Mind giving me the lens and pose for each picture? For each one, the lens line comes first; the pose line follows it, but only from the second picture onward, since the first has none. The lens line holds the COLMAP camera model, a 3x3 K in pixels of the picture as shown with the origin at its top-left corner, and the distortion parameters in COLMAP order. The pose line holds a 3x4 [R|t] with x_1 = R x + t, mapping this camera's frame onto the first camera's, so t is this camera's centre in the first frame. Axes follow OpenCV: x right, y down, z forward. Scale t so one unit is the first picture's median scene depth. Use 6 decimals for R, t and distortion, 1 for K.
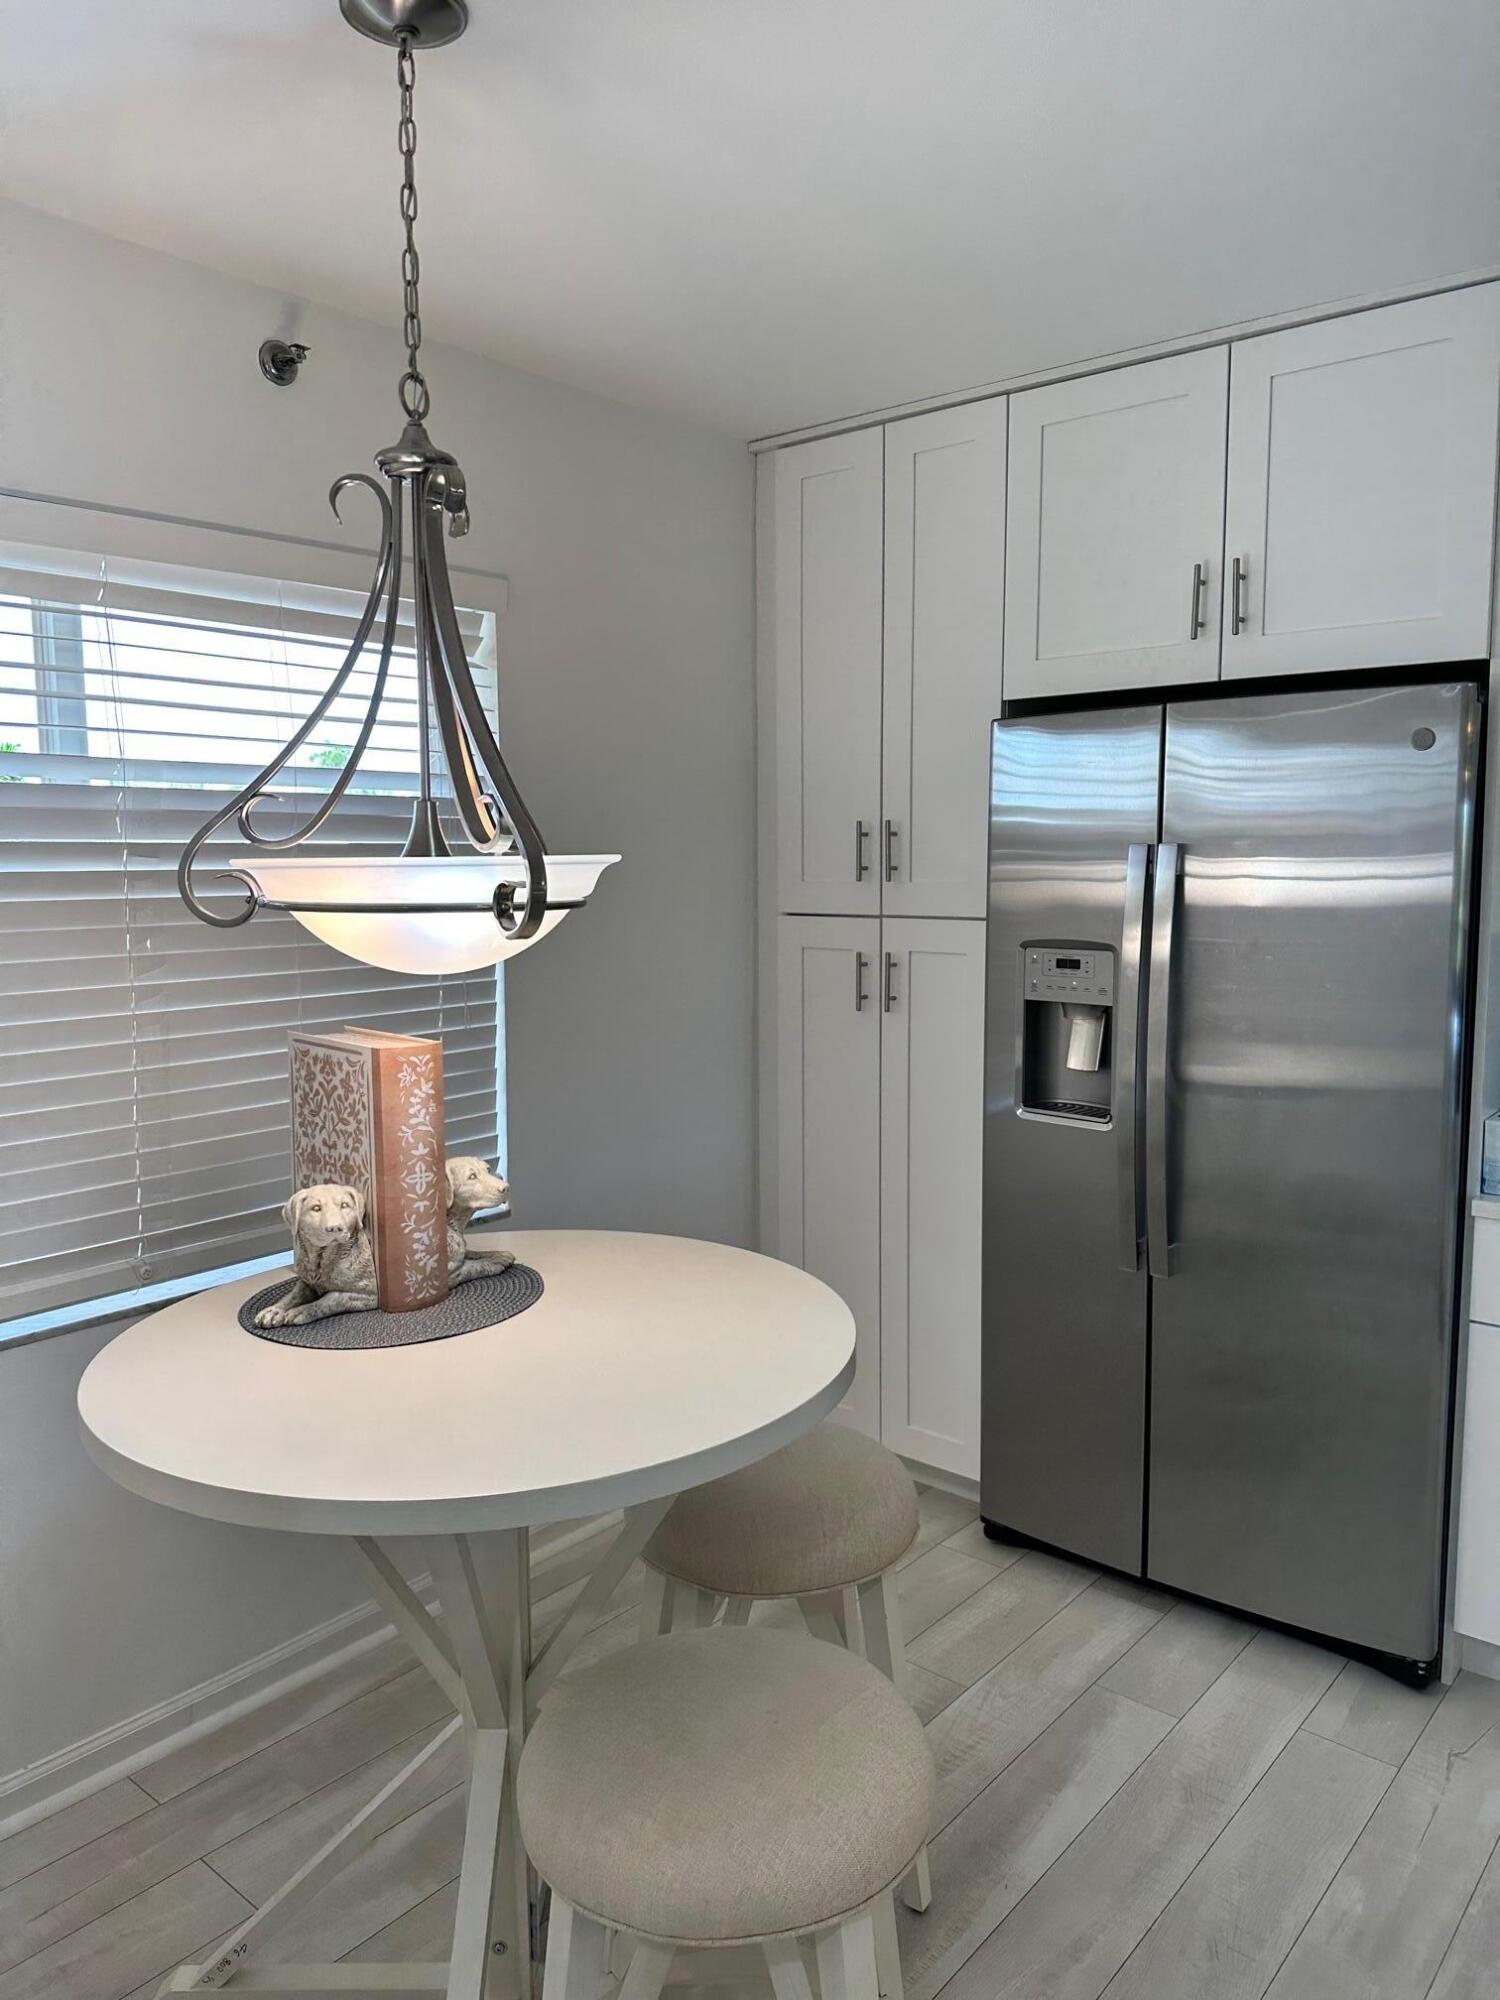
lens RADIAL K [[1381.7, 0, 775.4], [0, 1381.7, 989.0], [0, 0, 1]] dist [0.143941, -0.263036]
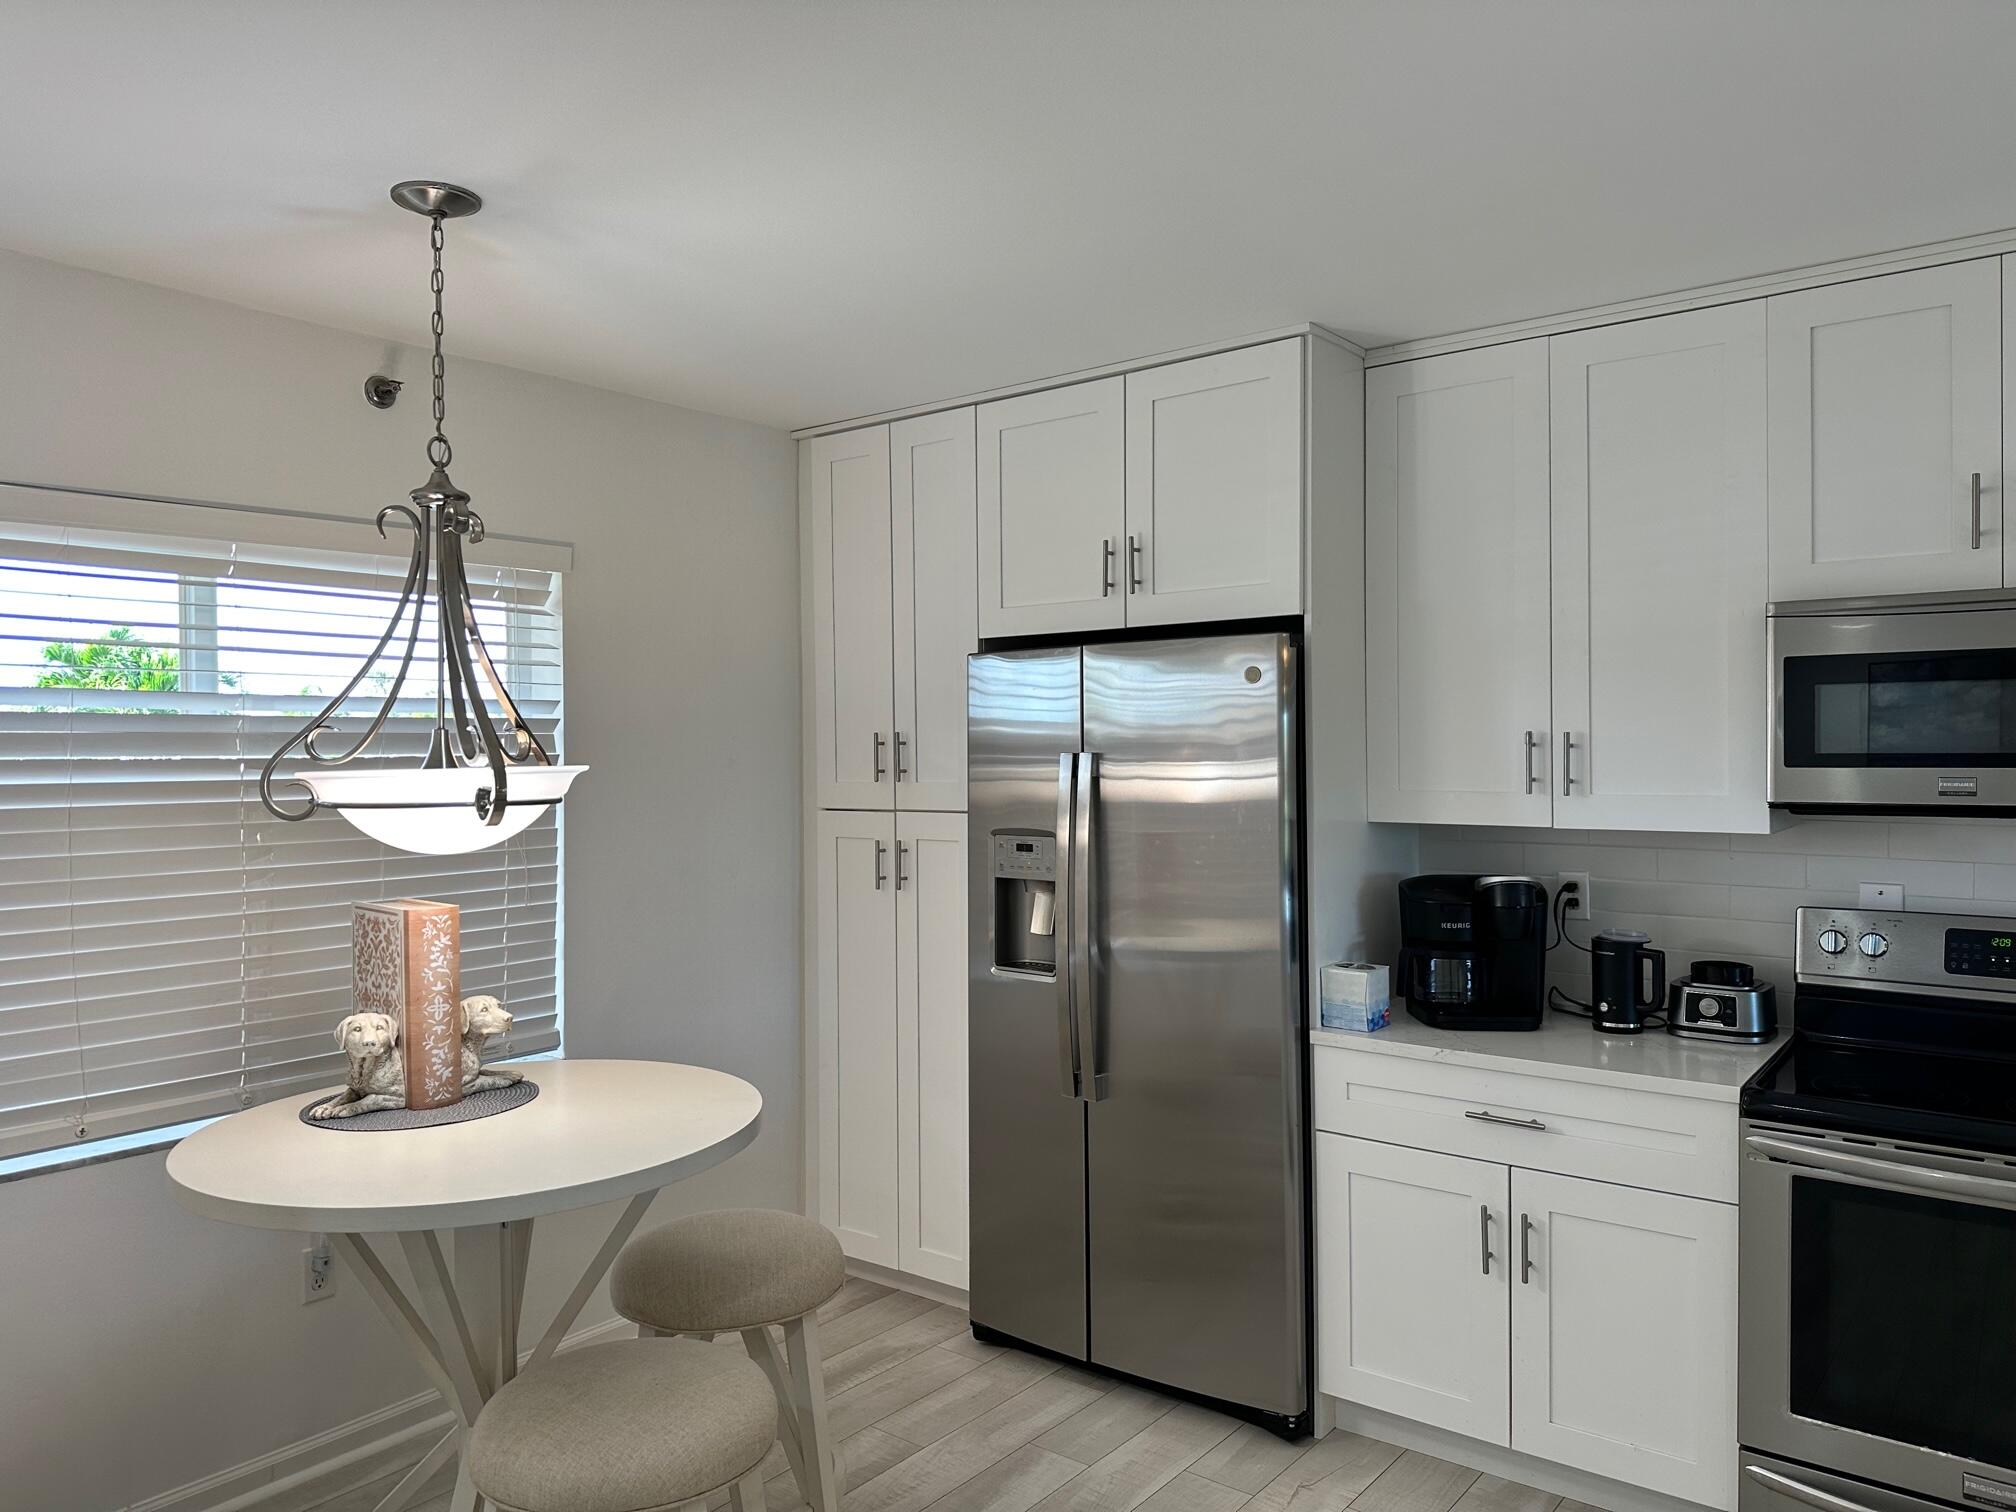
lens RADIAL K [[1392.7, 0, 1008.0], [0, 1392.7, 756.0], [0, 0, 1]] dist [0.143941, -0.263036]
pose [[0.999790, -0.006280, 0.019510, 0.218537], [0.008101, 0.995473, -0.094702, 0.023329], [-0.018827, 0.094840, 0.995315, -0.317088]]
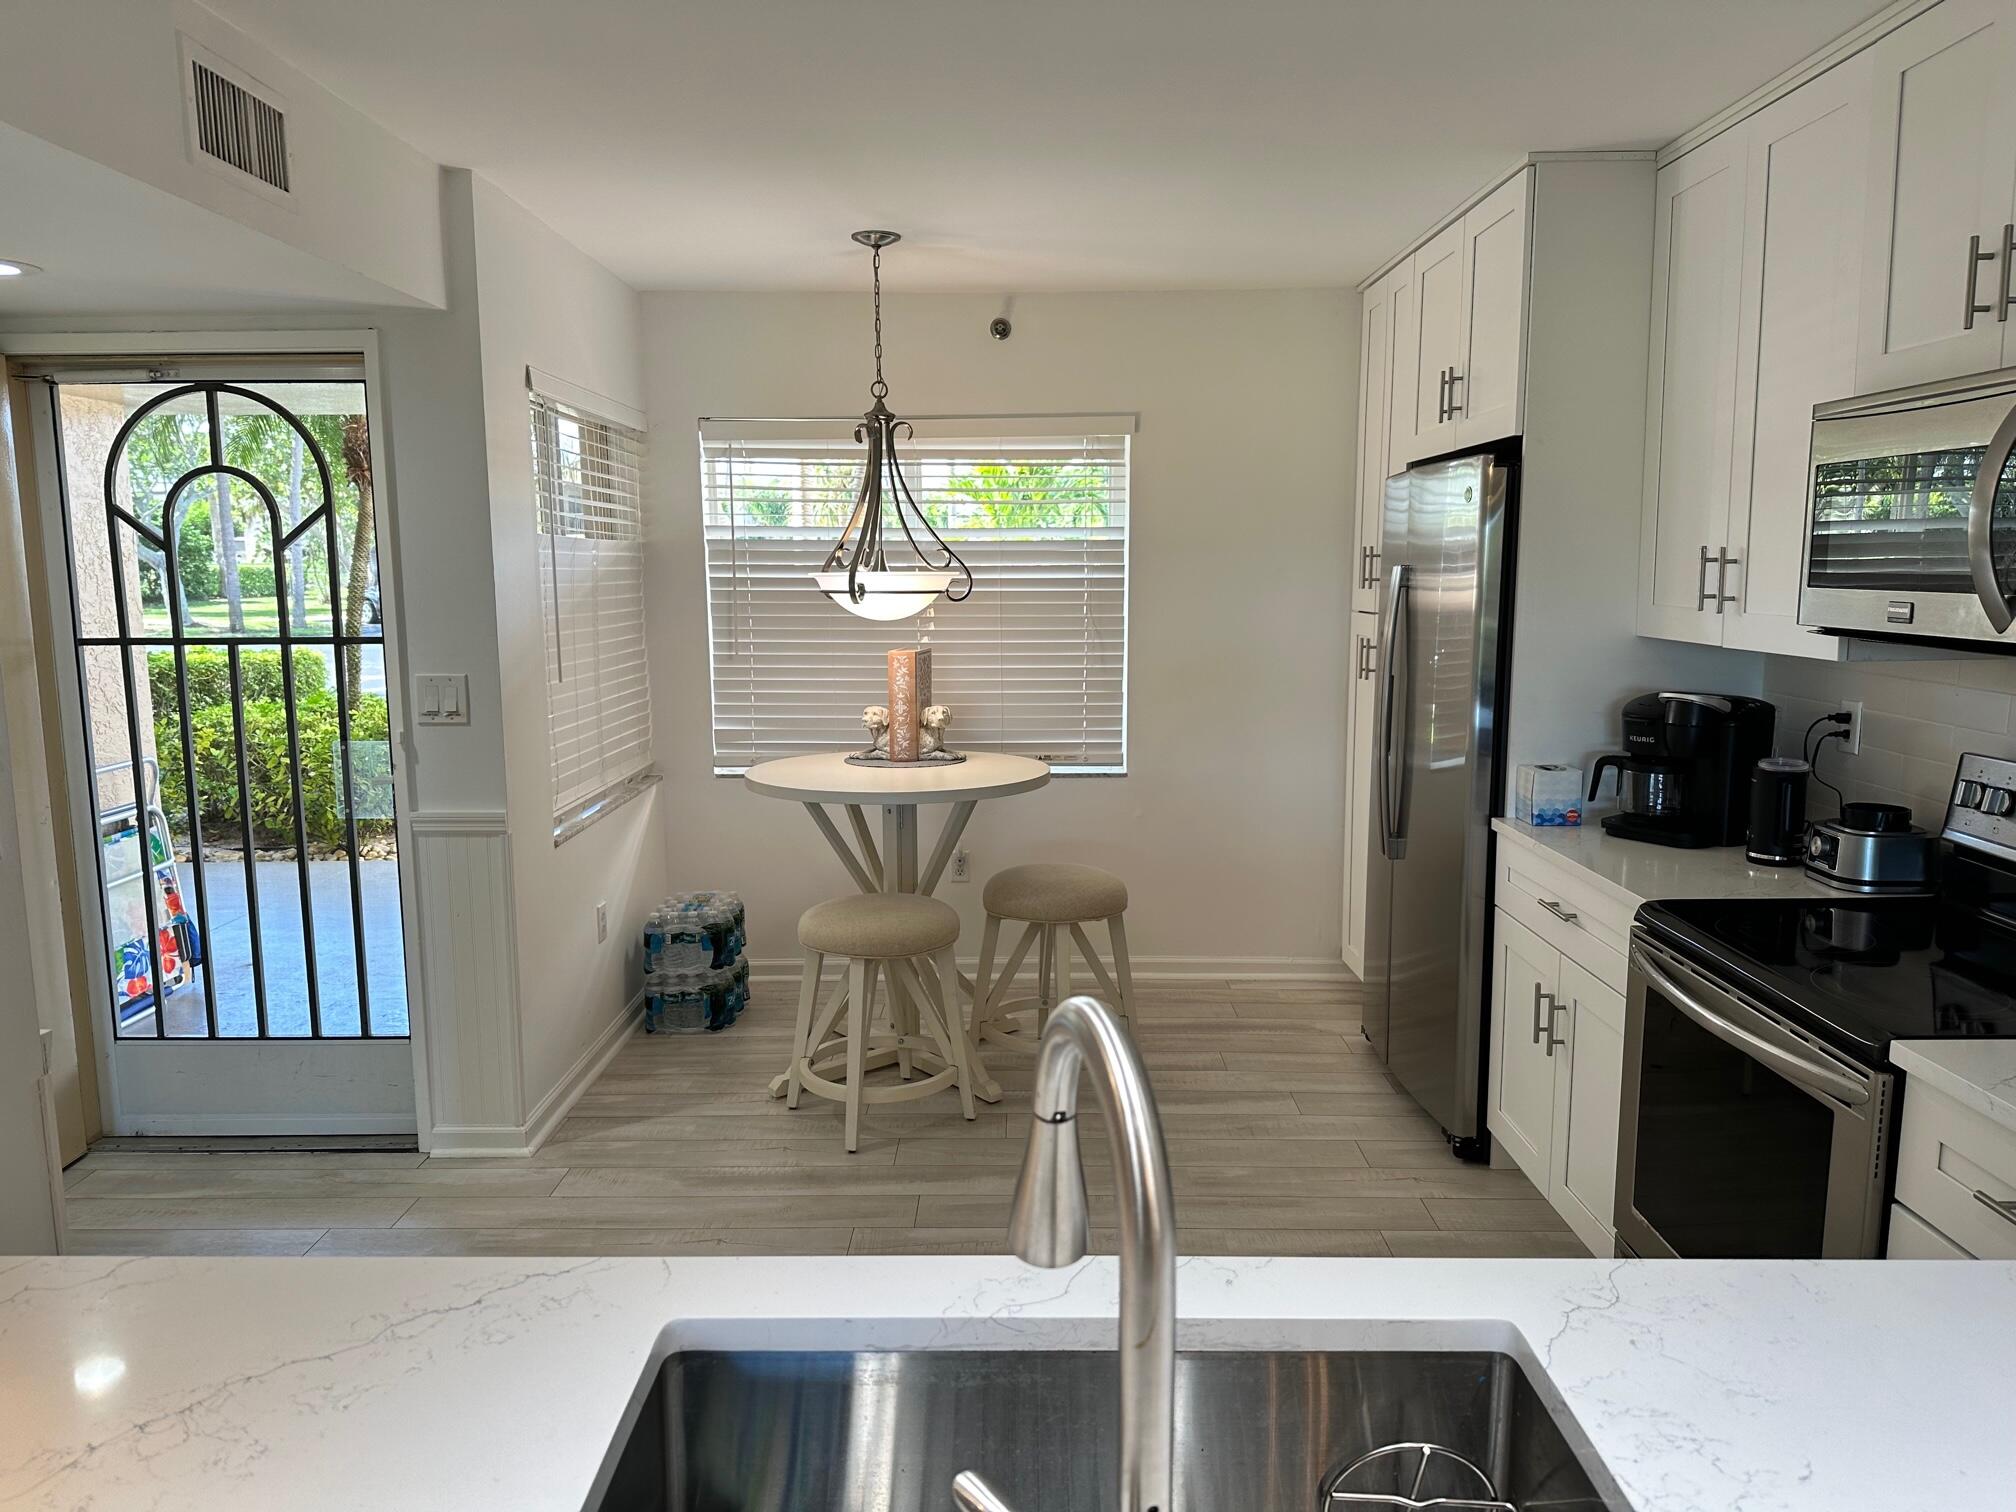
lens RADIAL K [[1392.7, 0, 1008.0], [0, 1392.7, 756.0], [0, 0, 1]] dist [0.143941, -0.263036]
pose [[0.636331, 0.107034, -0.763955, 1.401863], [-0.076356, 0.994203, 0.075693, 0.019086], [0.767628, 0.010167, 0.640815, -0.324958]]
